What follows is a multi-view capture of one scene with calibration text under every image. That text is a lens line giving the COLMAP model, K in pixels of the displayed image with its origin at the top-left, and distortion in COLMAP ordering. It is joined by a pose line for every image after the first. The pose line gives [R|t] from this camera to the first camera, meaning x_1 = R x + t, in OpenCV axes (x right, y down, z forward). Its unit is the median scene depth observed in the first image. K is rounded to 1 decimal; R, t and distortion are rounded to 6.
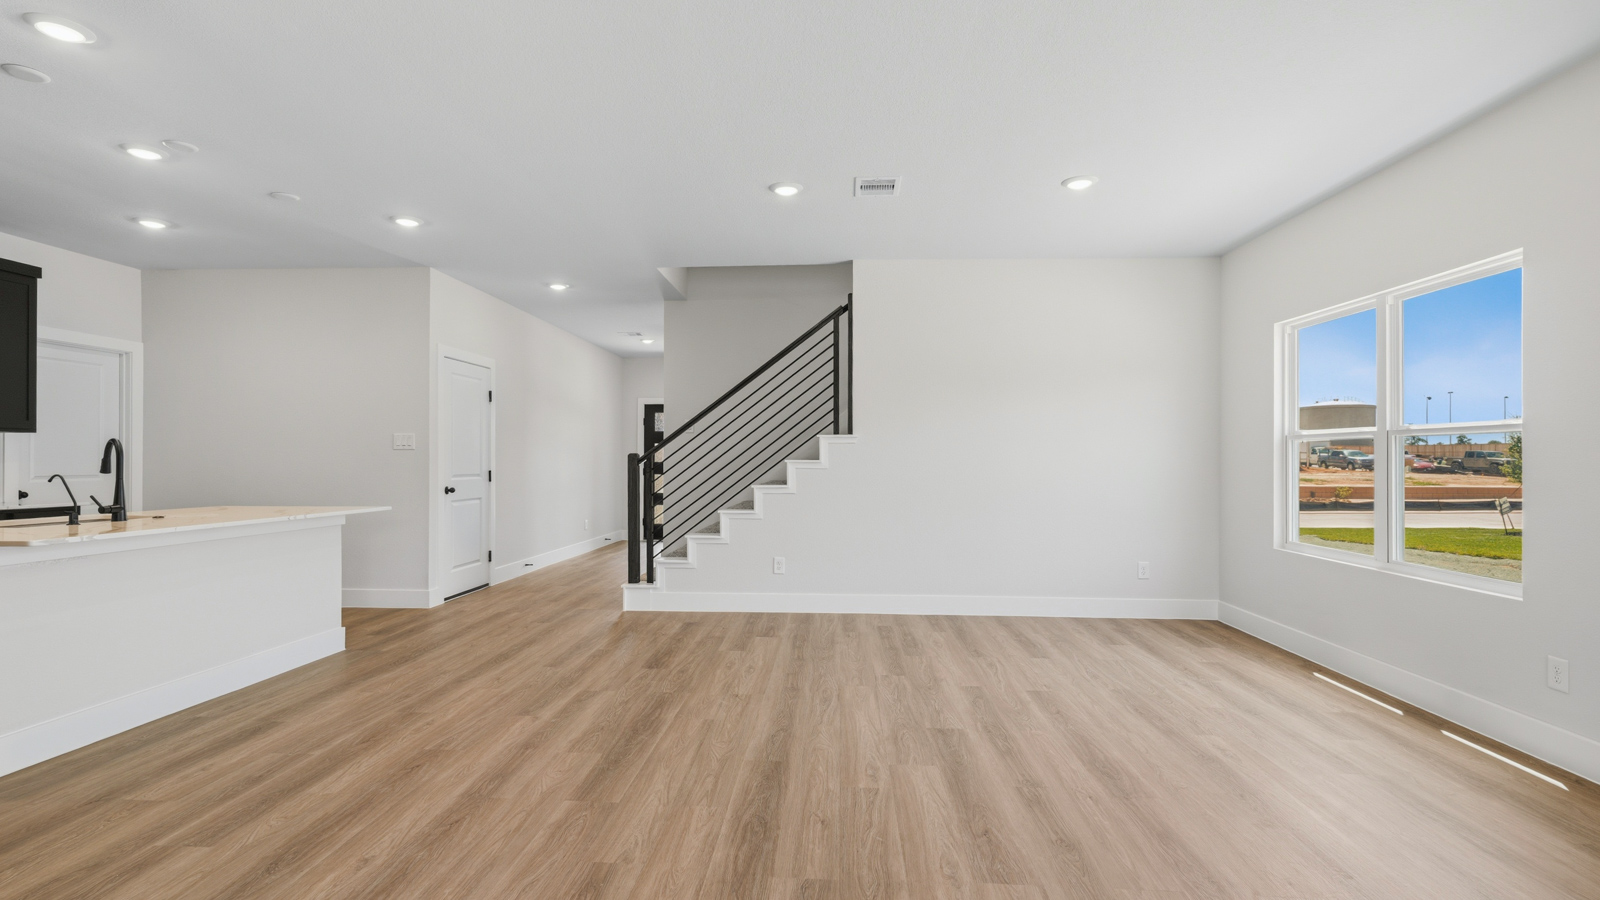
lens RADIAL K [[746.2, 0, 796.3], [0, 746.2, 457.3], [0, 0, 1]] dist [-0.000004, 0.000156]
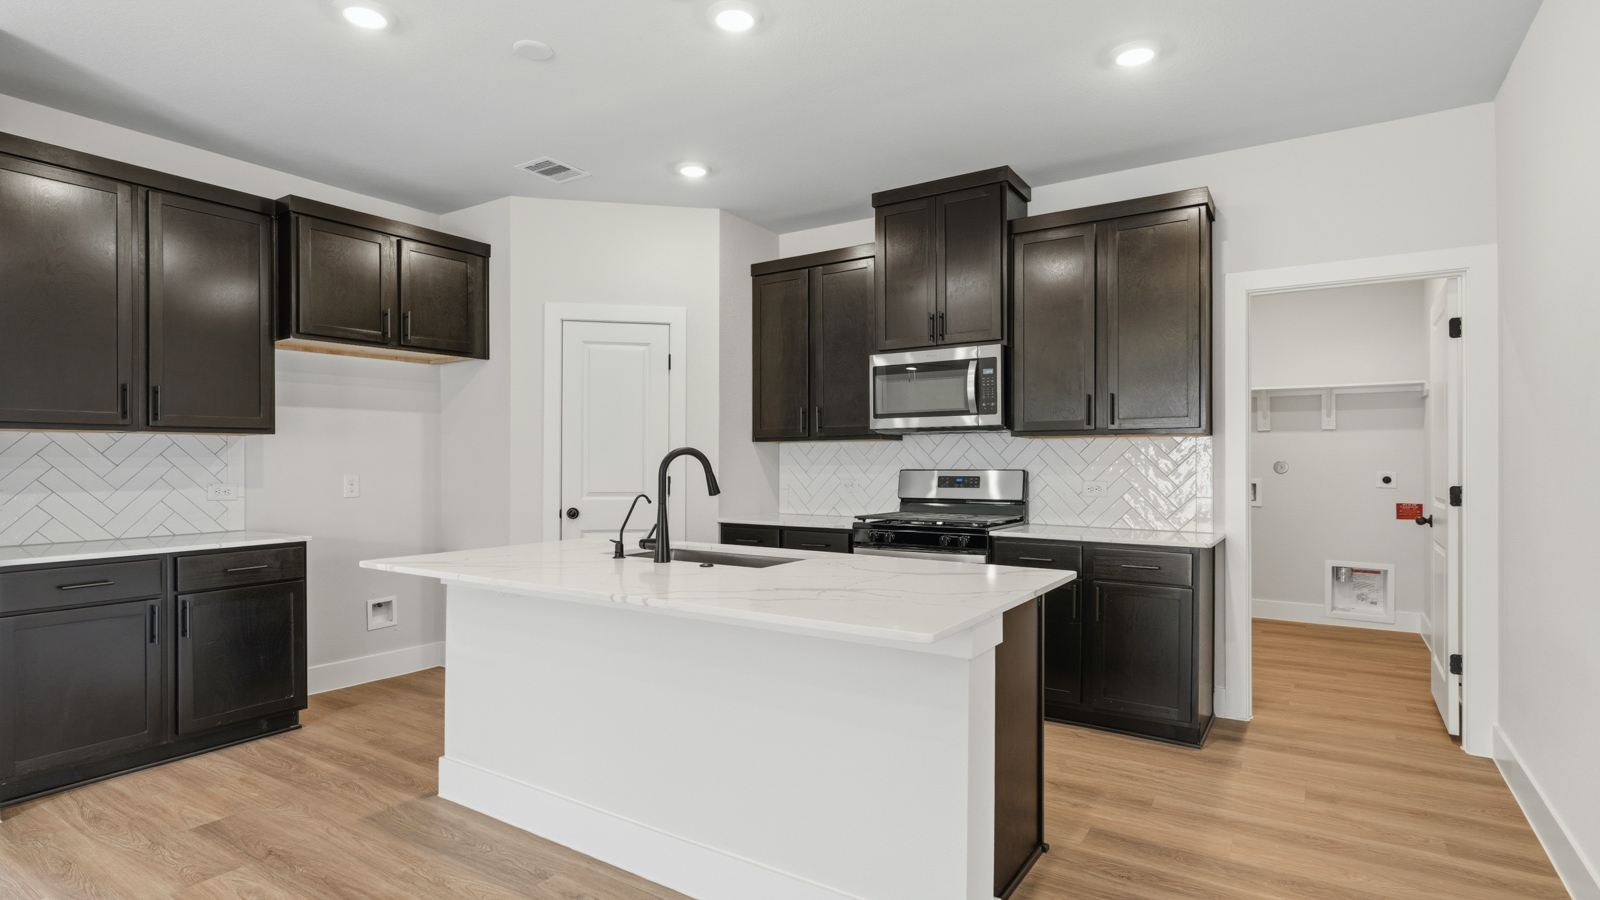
lens RADIAL K [[804.7, 0, 798.1], [0, 804.7, 460.7], [0, 0, 1]] dist [0.000876, 0.000103]
pose [[-0.491580, -0.002545, -0.870829, -0.195609], [0.003025, 0.999985, -0.004631, -0.005243], [0.870827, -0.004911, -0.491565, 0.999350]]
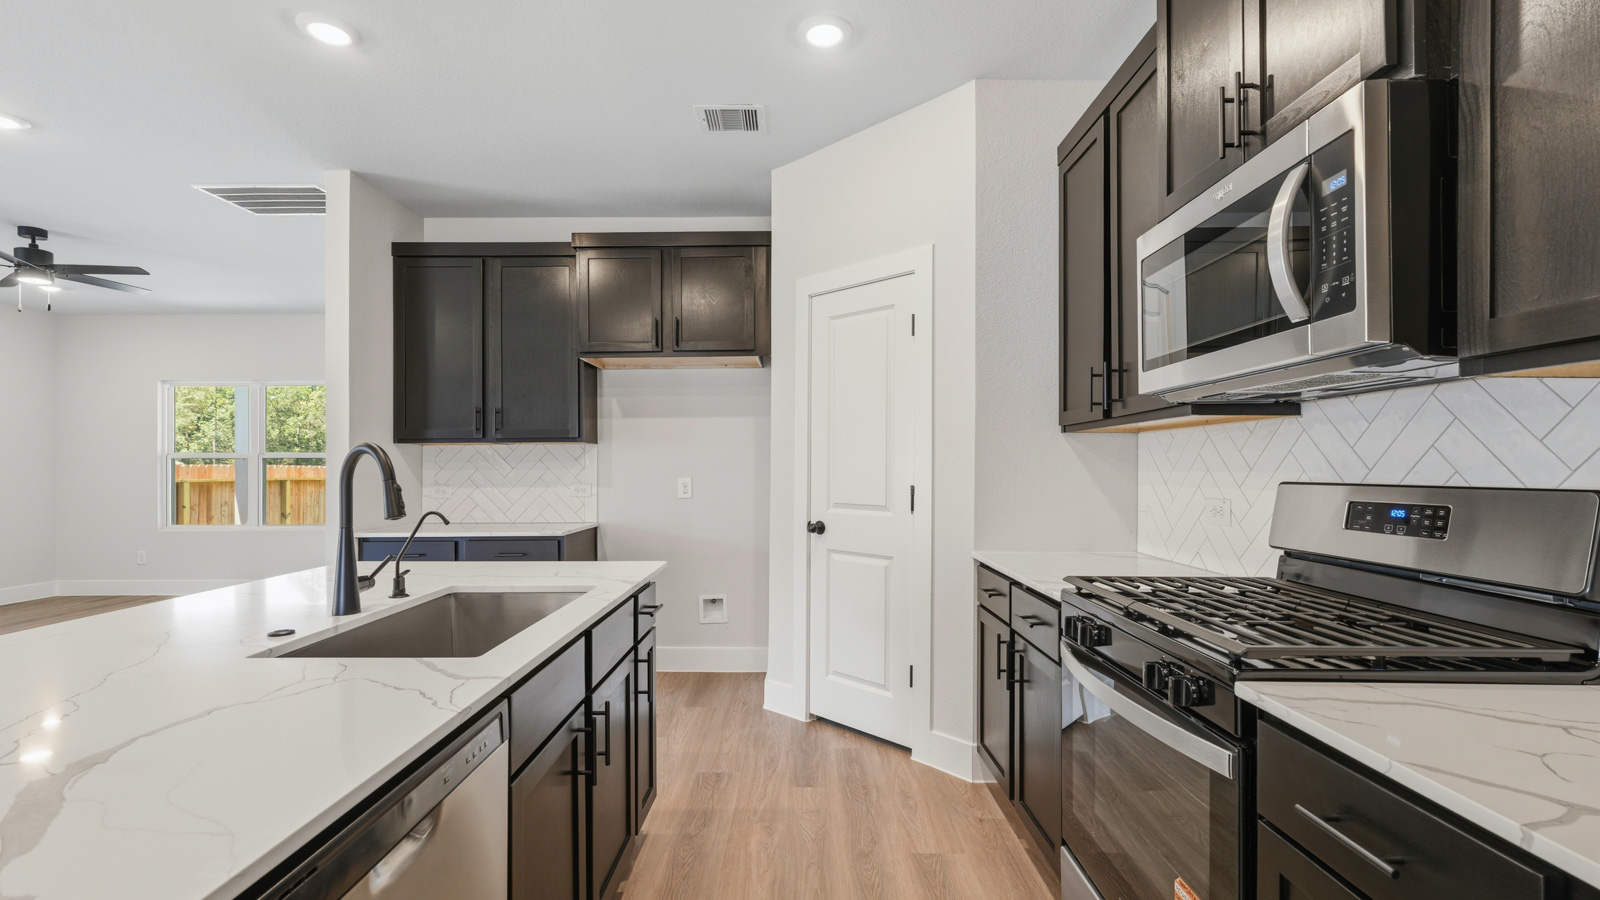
lens RADIAL K [[704.5, 0, 798.2], [0, 704.5, 466.9], [0, 0, 1]] dist [-0.000912, -0.000081]
pose [[-0.998097, -0.000154, -0.061659, -0.781809], [0.000047, 0.999995, -0.003257, -0.005472], [0.061659, -0.003254, -0.998092, 0.986427]]
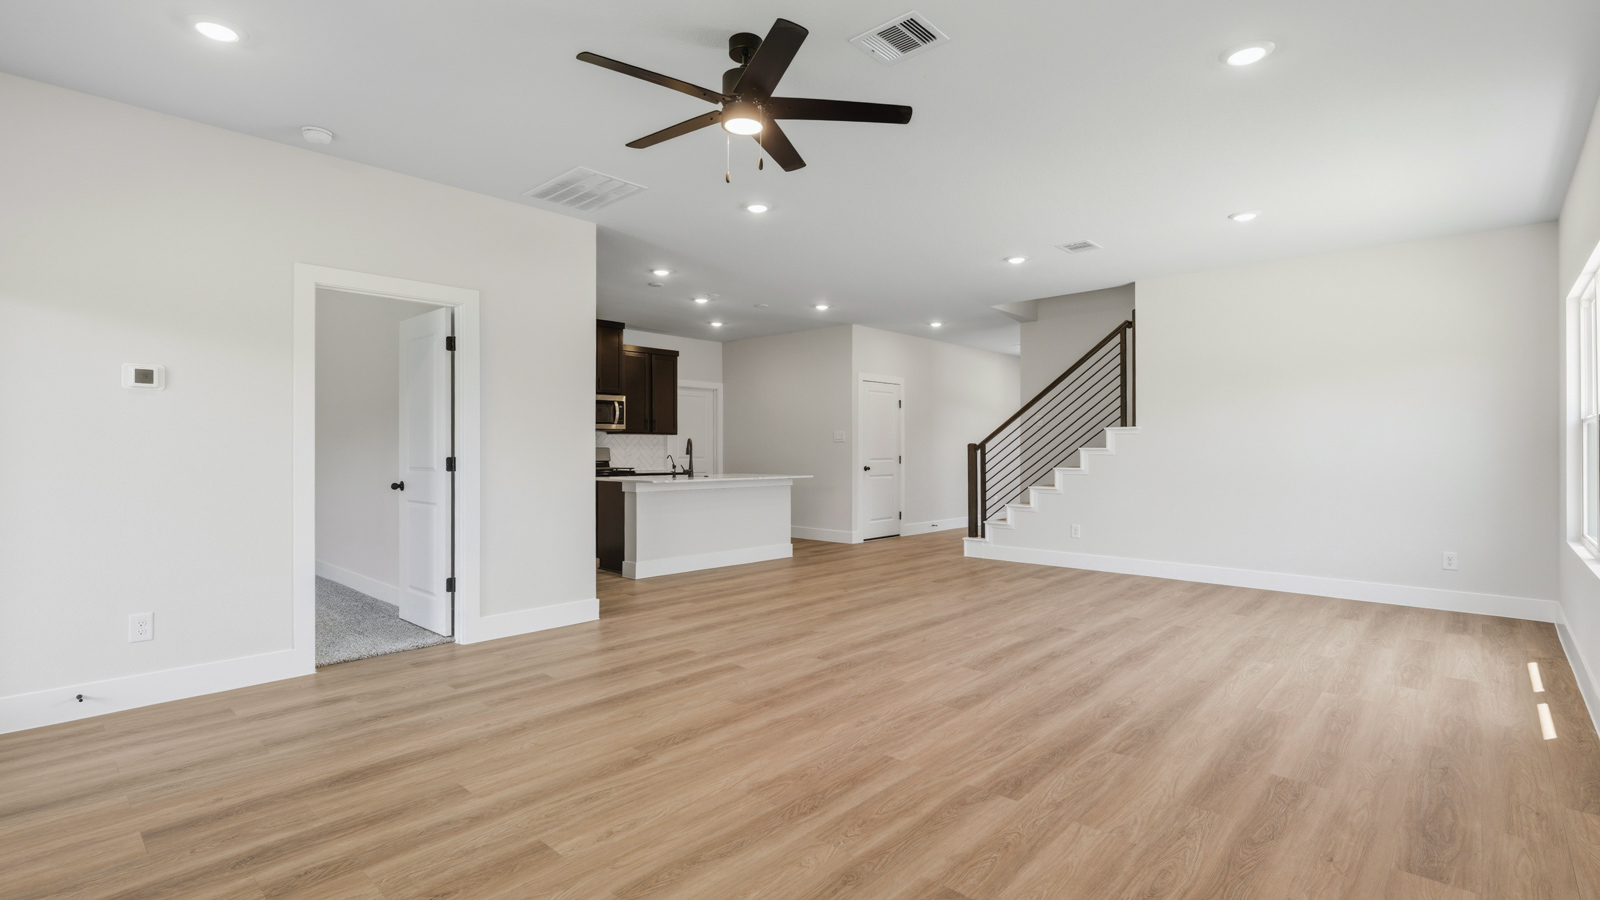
lens RADIAL K [[729.0, 0, 798.6], [0, 729.0, 454.9], [0, 0, 1]] dist [0.000006, 0.000117]
pose [[0.774547, 0.004036, -0.632504, 0.434300], [0.002900, 0.999946, 0.009933, 0.001995], [0.632510, -0.009528, 0.774493, -0.280182]]
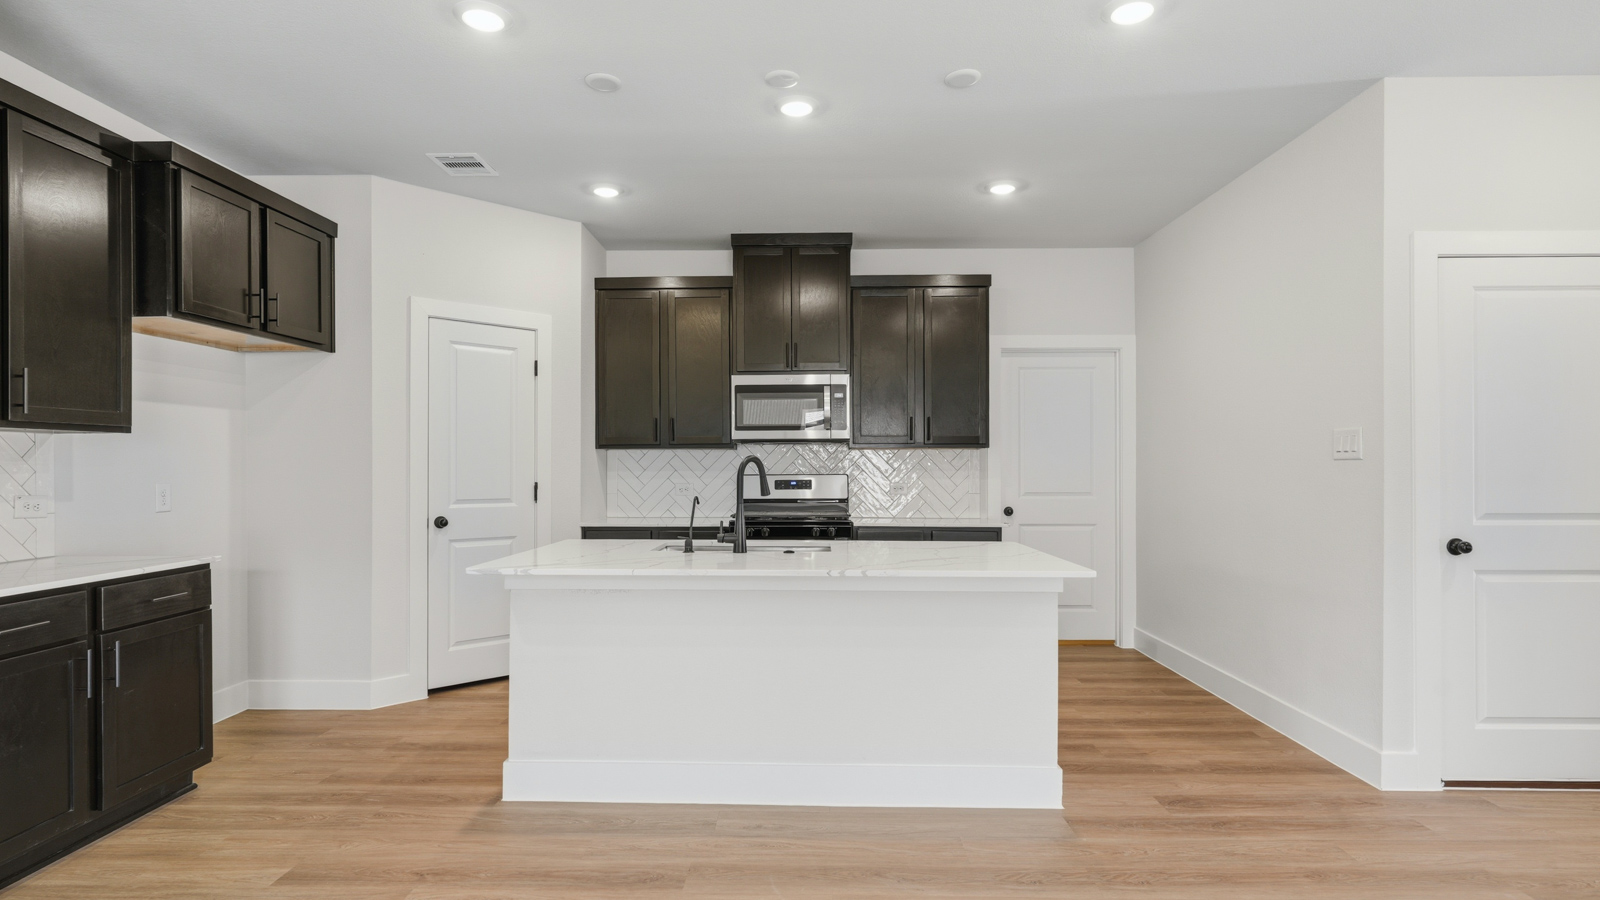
lens RADIAL K [[815.8, 0, 796.7], [0, 815.8, 469.4], [0, 0, 1]] dist [0.000148, 0.000021]
pose [[0.043063, 0.000232, -0.999072, 0.017496], [0.003925, 0.999992, 0.000402, -0.006188], [0.999065, -0.003938, 0.043062, 0.684316]]
